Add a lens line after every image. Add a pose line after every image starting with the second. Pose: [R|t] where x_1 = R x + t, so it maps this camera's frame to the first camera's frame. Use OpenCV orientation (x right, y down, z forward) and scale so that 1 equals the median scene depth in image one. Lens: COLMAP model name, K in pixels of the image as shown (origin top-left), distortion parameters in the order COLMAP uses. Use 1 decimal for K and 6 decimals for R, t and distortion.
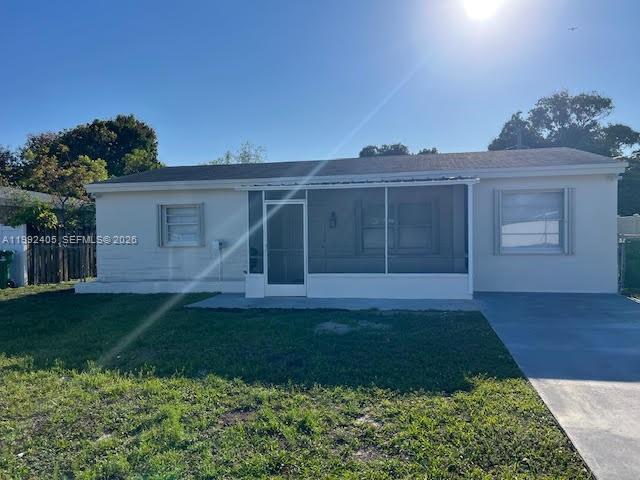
lens RADIAL K [[483.8, 0, 320.0], [0, 483.8, 240.0], [0, 0, 1]] dist [0.085686, -0.080822]
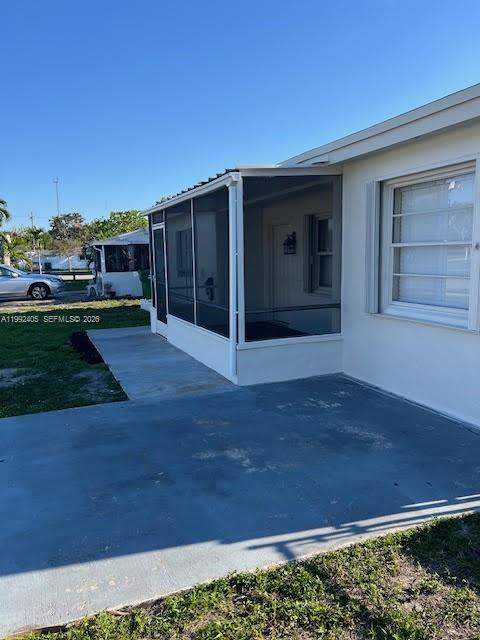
lens RADIAL K [[483.8, 0, 240.0], [0, 483.8, 320.0], [0, 0, 1]] dist [0.085686, -0.080822]
pose [[0.560426, 0.117662, -0.819804, 0.713084], [-0.008515, 0.990623, 0.136358, -0.032789], [0.828161, -0.069438, 0.556173, 0.626767]]
